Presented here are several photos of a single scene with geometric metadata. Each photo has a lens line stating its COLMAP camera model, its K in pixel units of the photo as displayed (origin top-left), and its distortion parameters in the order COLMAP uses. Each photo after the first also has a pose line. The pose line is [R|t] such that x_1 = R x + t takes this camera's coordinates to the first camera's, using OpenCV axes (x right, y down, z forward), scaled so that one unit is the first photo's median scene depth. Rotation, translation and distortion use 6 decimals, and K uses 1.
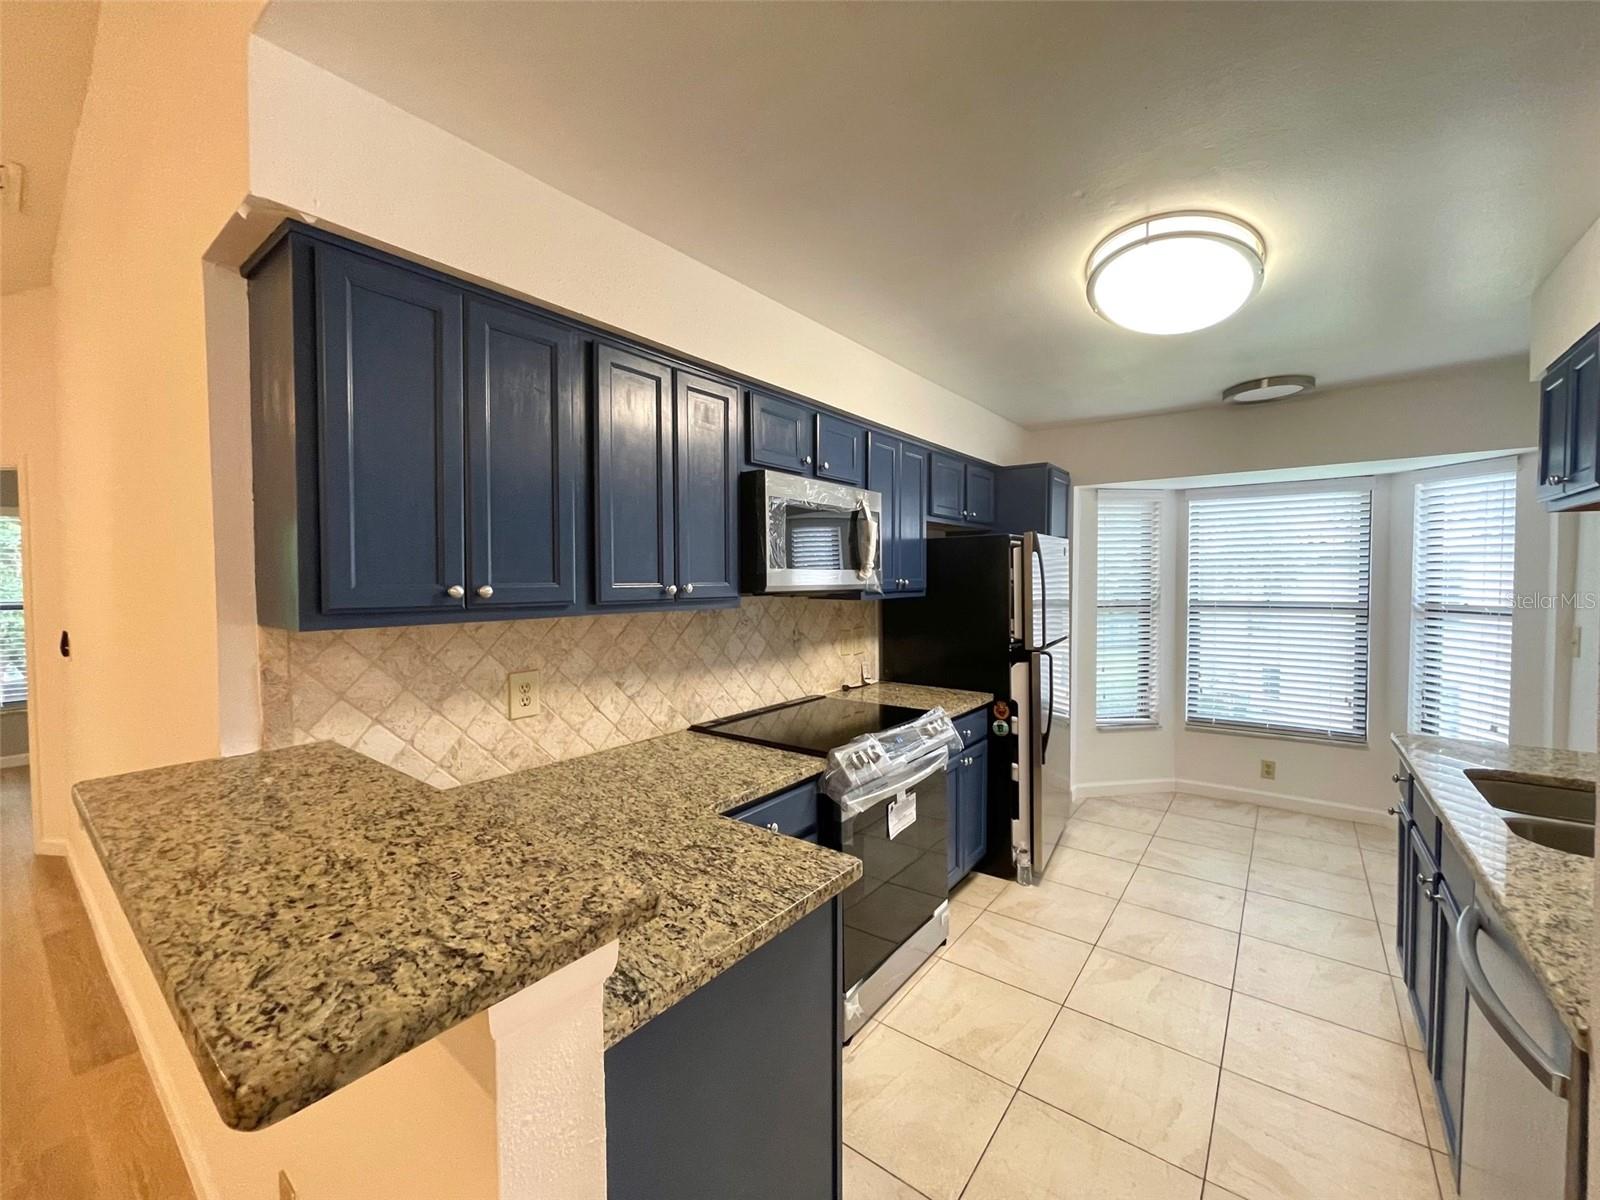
lens RADIAL K [[638.0, 0, 800.0], [0, 638.0, 600.0], [0, 0, 1]] dist [-0.000759, 0.000409]
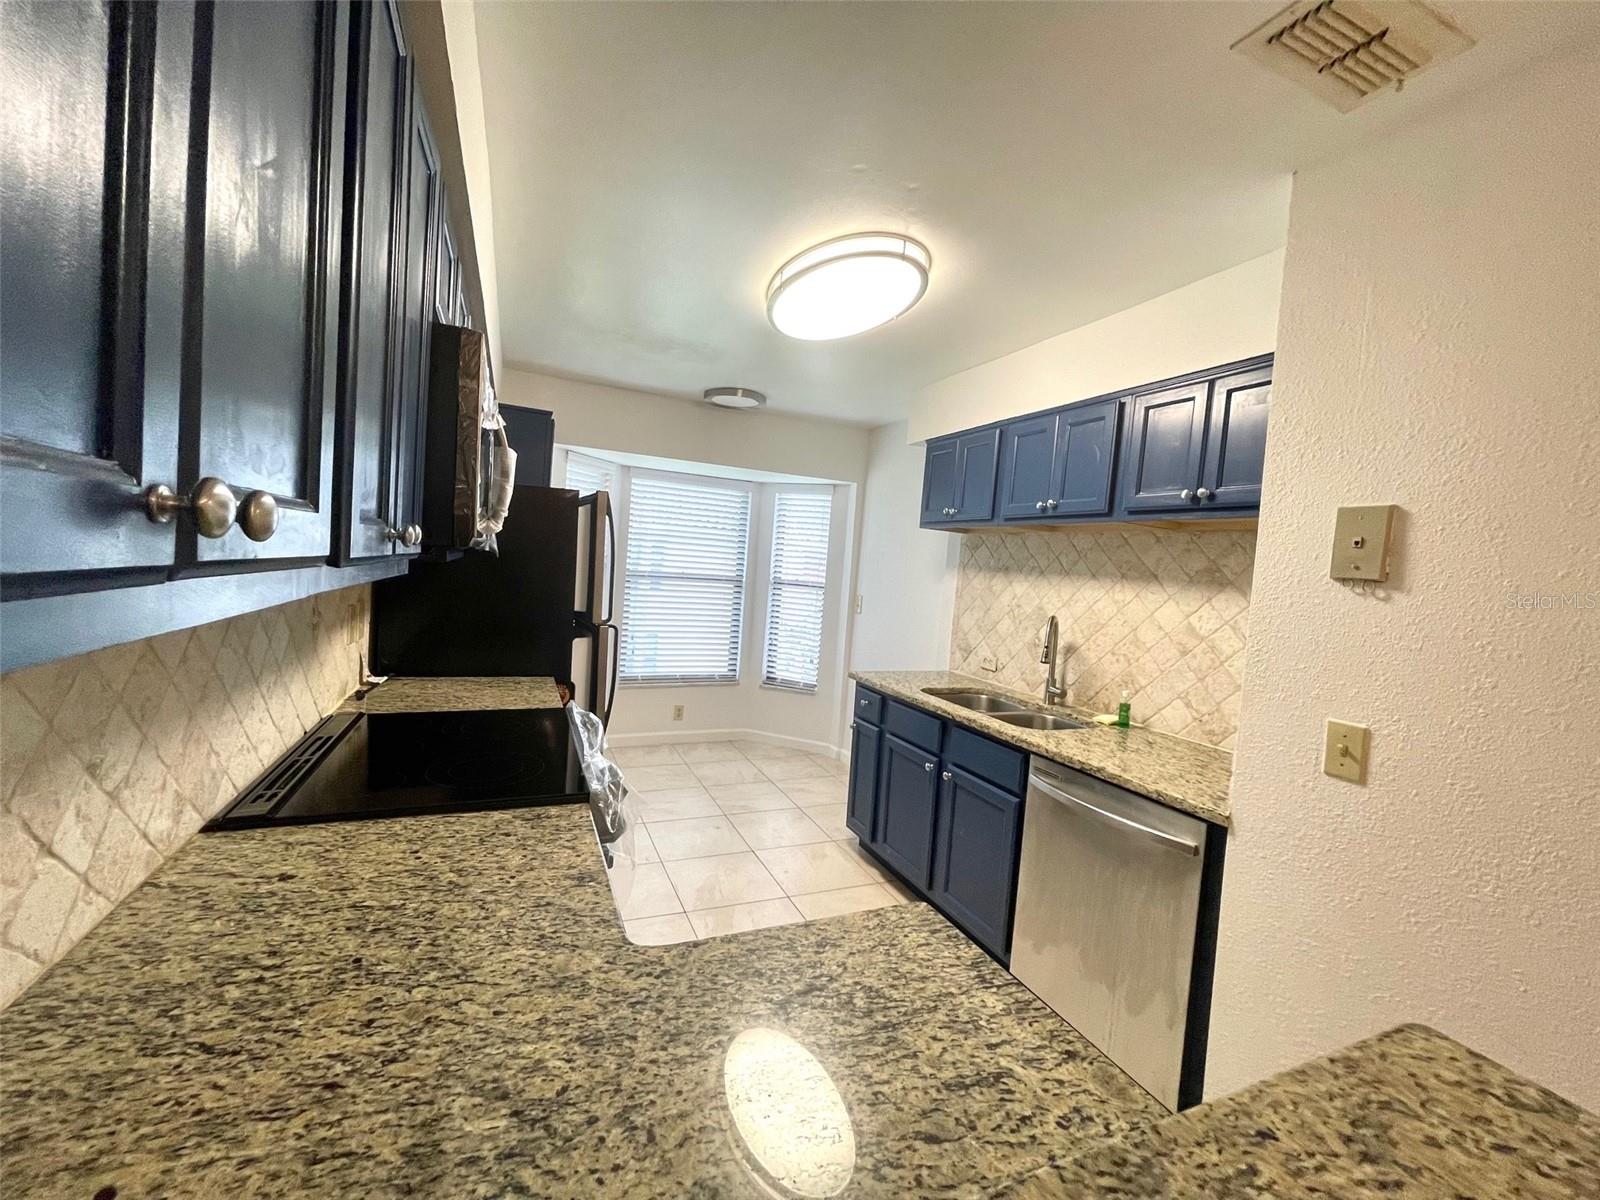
lens RADIAL K [[638.0, 0, 800.0], [0, 638.0, 600.0], [0, 0, 1]] dist [-0.000759, 0.000409]
pose [[0.491365, -0.011421, 0.870879, -0.413174], [-0.041055, 0.998499, 0.036258, 0.000768], [-0.869986, -0.053570, 0.490158, 0.459167]]
